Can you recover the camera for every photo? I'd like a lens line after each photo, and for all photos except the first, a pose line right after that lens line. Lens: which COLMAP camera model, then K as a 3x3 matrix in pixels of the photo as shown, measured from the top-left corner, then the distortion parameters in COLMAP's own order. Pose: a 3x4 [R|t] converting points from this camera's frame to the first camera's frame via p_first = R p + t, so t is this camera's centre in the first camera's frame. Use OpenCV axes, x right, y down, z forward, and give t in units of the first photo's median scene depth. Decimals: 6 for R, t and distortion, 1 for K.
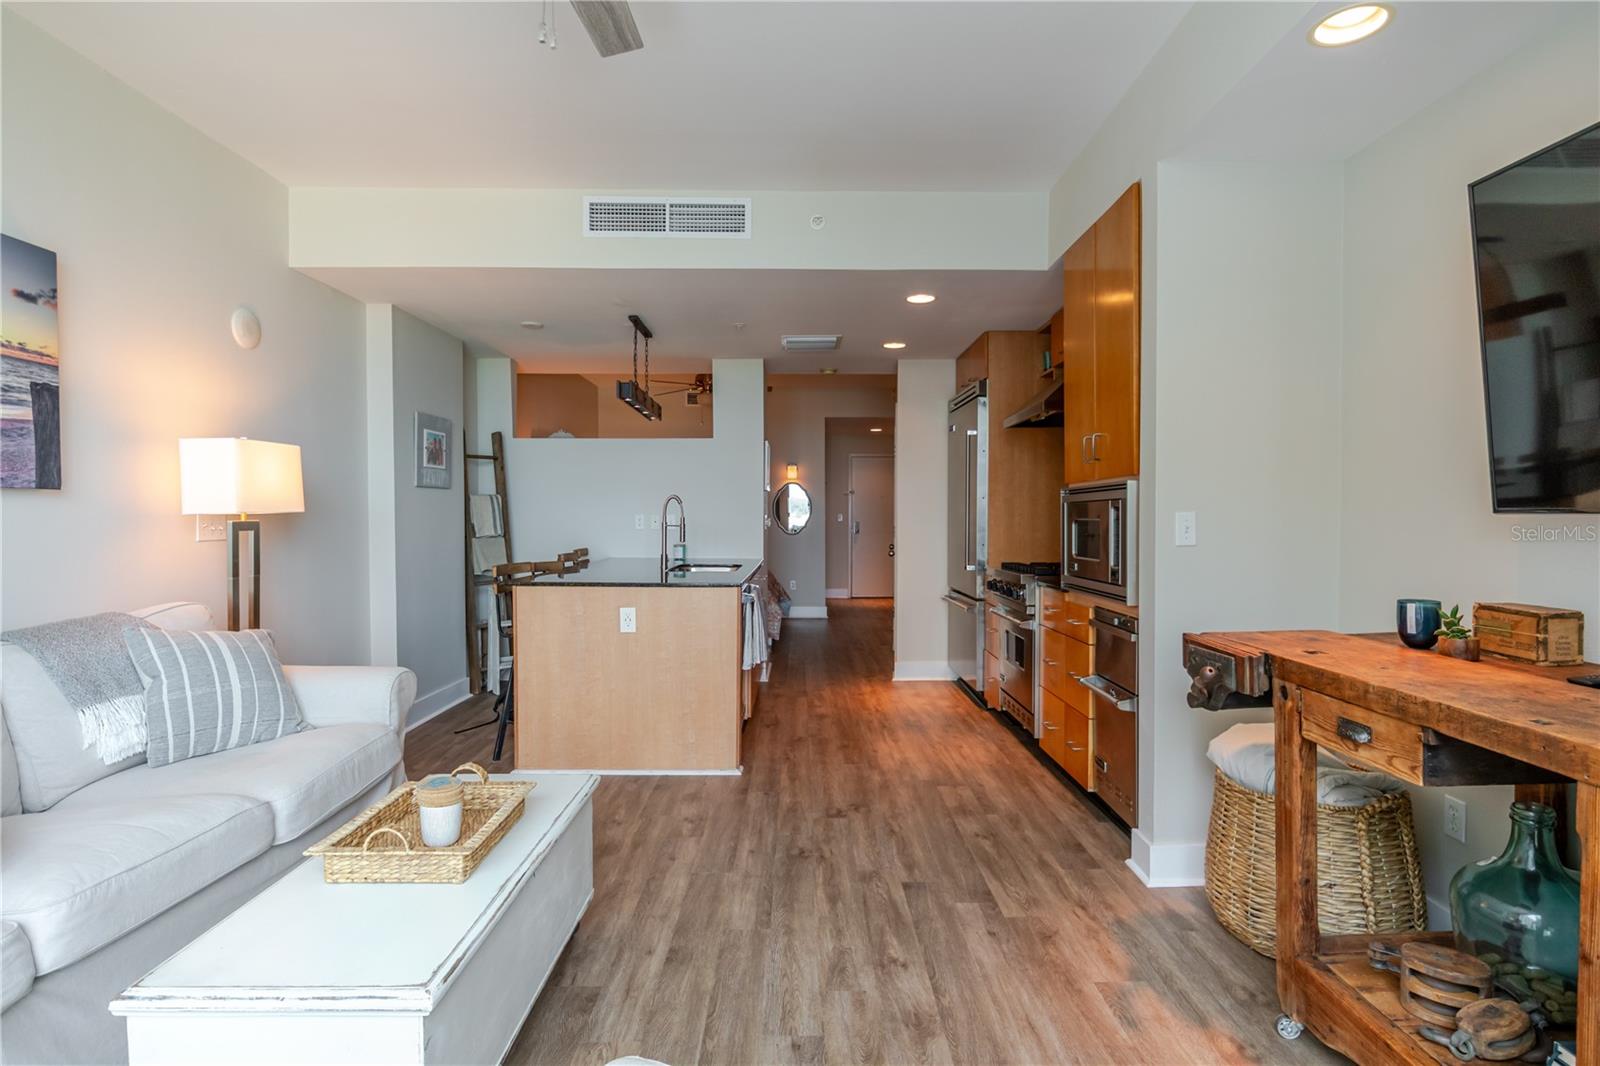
lens RADIAL K [[793.2, 0, 806.9], [0, 793.2, 530.8], [0, 0, 1]] dist [-0.005705, 0.000183]
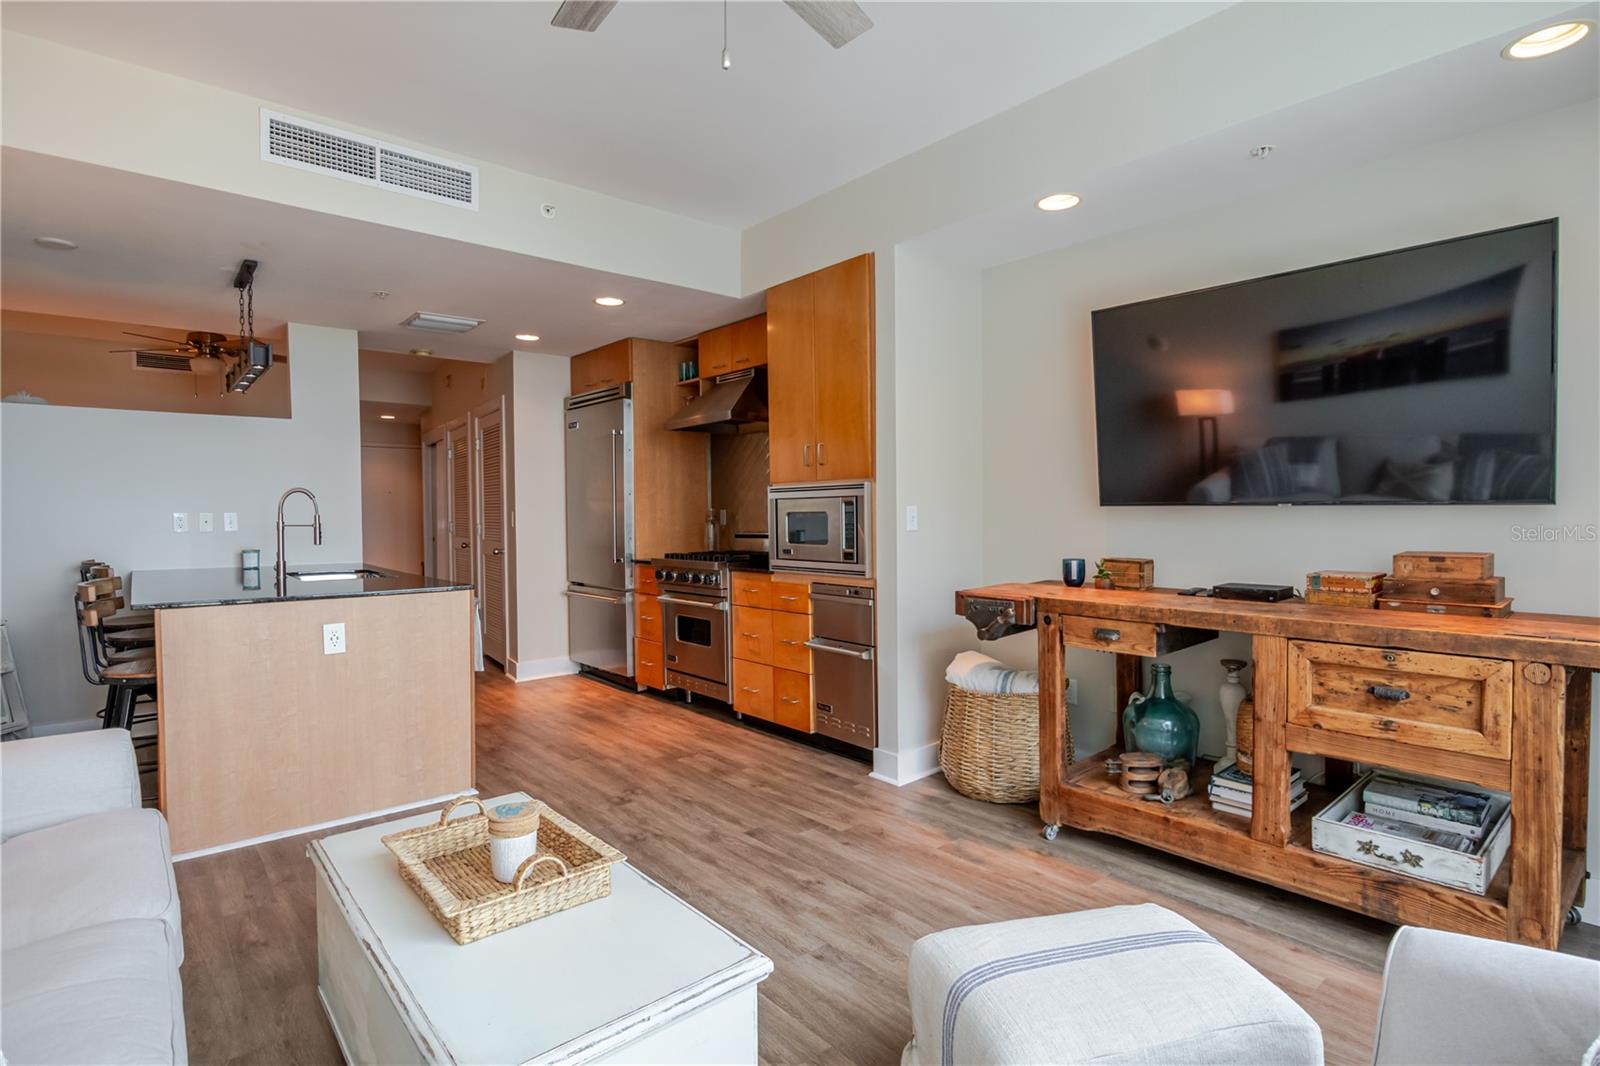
lens RADIAL K [[793.2, 0, 804.9], [0, 793.2, 530.5], [0, 0, 1]] dist [-0.005705, 0.000183]
pose [[0.765956, -0.021542, 0.642532, -0.534974], [0.019410, 0.999758, 0.010381, 0.000640], [-0.642600, 0.004520, 0.766188, 0.071605]]
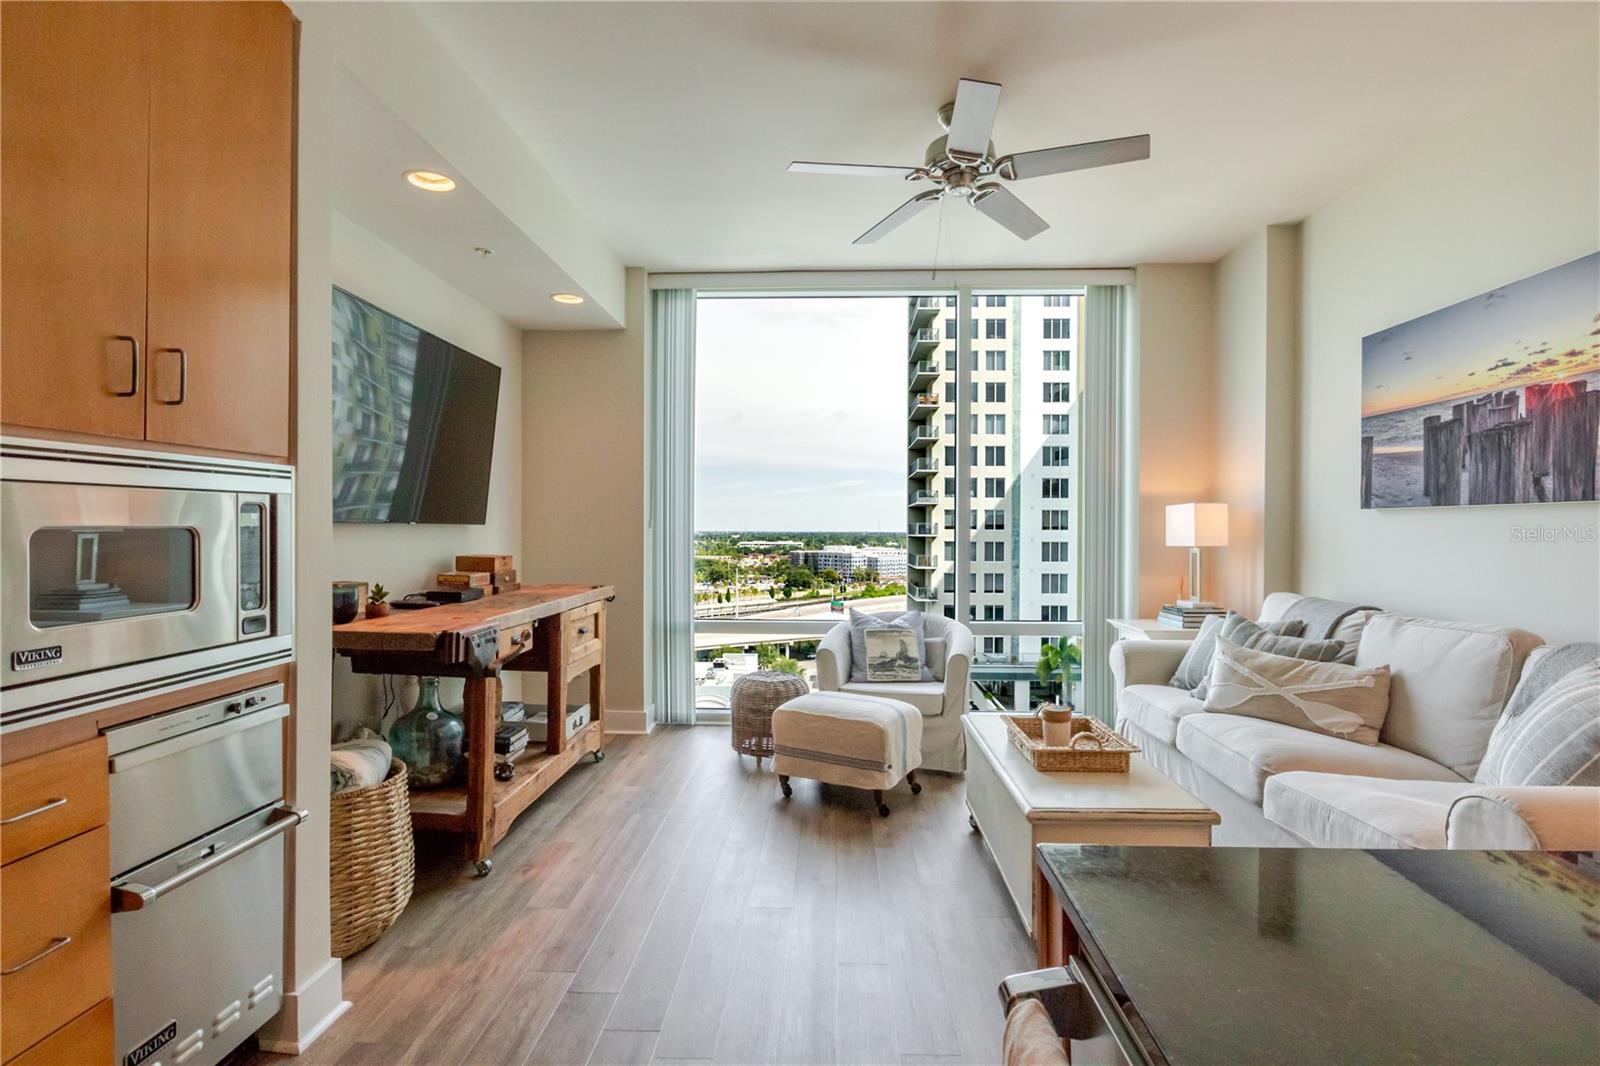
lens RADIAL K [[793.2, 0, 803.4], [0, 793.2, 534.9], [0, 0, 1]] dist [-0.005705, 0.000183]
pose [[-0.998523, -0.003195, 0.054245, -0.048584], [-0.001699, 0.999618, 0.027600, -0.027974], [-0.054313, 0.027467, -0.998146, 1.704203]]
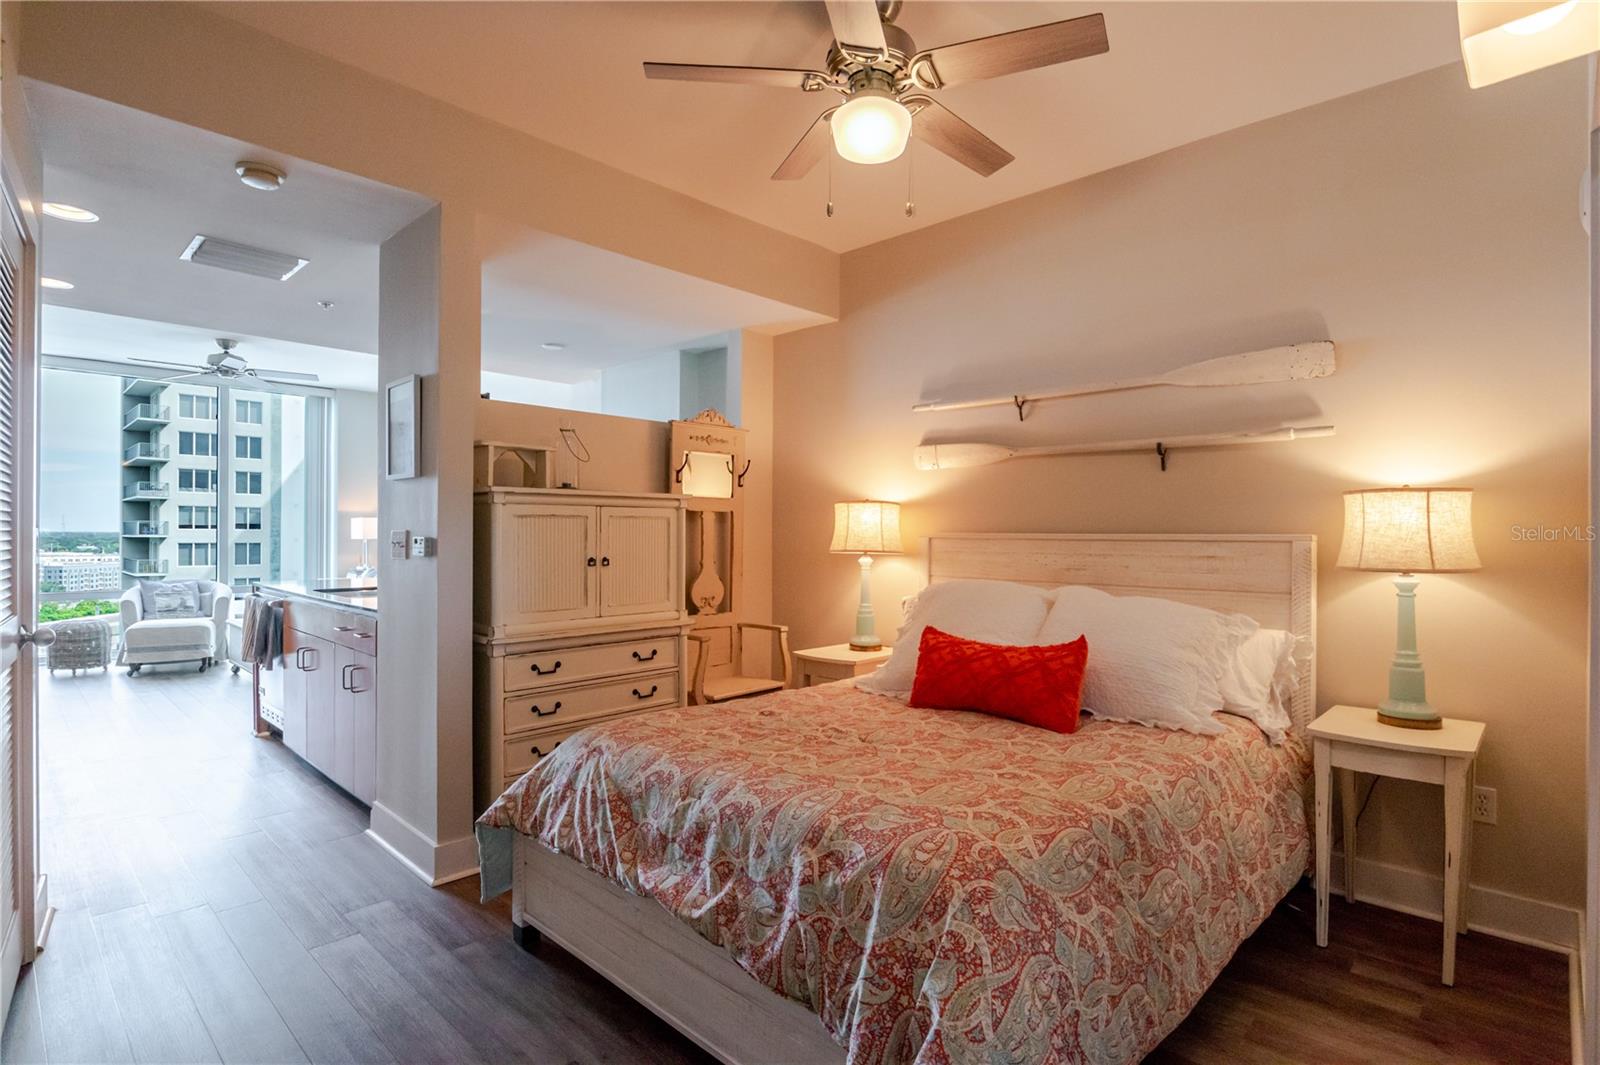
lens RADIAL K [[793.2, 0, 802.5], [0, 793.2, 535.2], [0, 0, 1]] dist [-0.005705, 0.000183]
pose [[-0.701592, 0.000723, -0.712578, 0.277473], [-0.018548, 0.999642, 0.019277, -0.074499], [0.712337, 0.026742, -0.701328, 3.525435]]
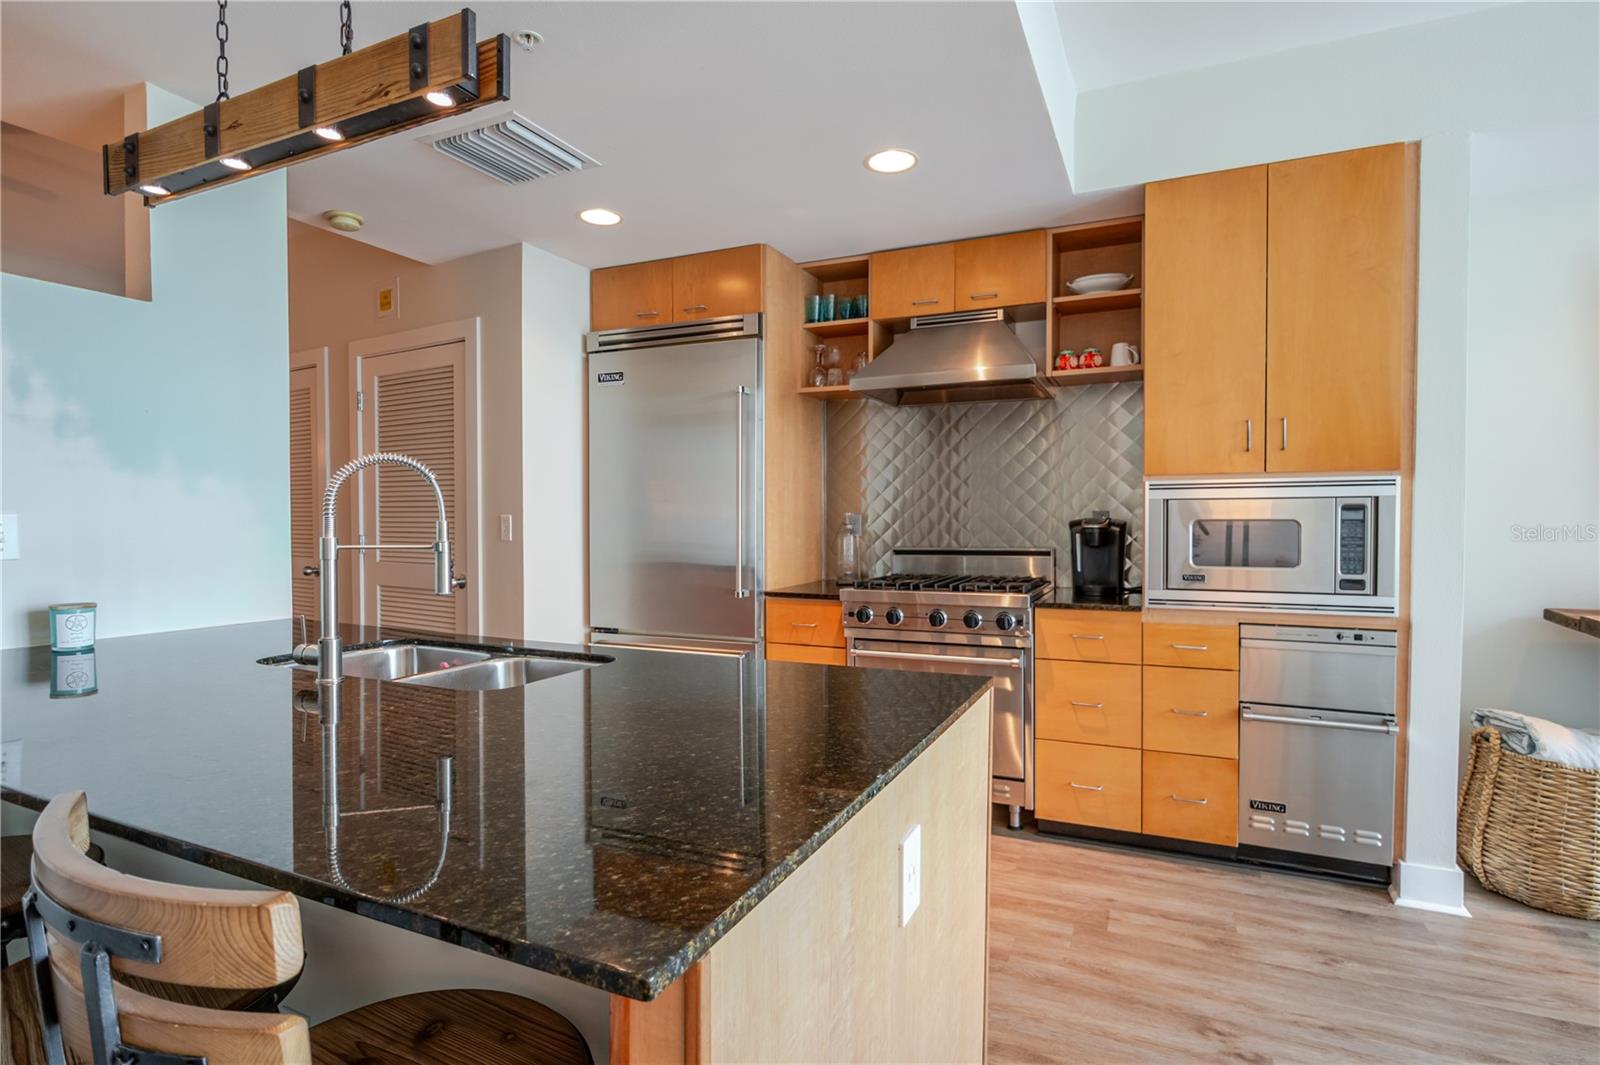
lens RADIAL K [[793.2, 0, 804.3], [0, 793.2, 532.1], [0, 0, 1]] dist [-0.005705, 0.000183]
pose [[0.423870, -0.019795, 0.905507, -0.715250], [0.017580, 0.999753, 0.013627, -0.025764], [-0.905552, 0.010143, 0.424113, 1.290458]]
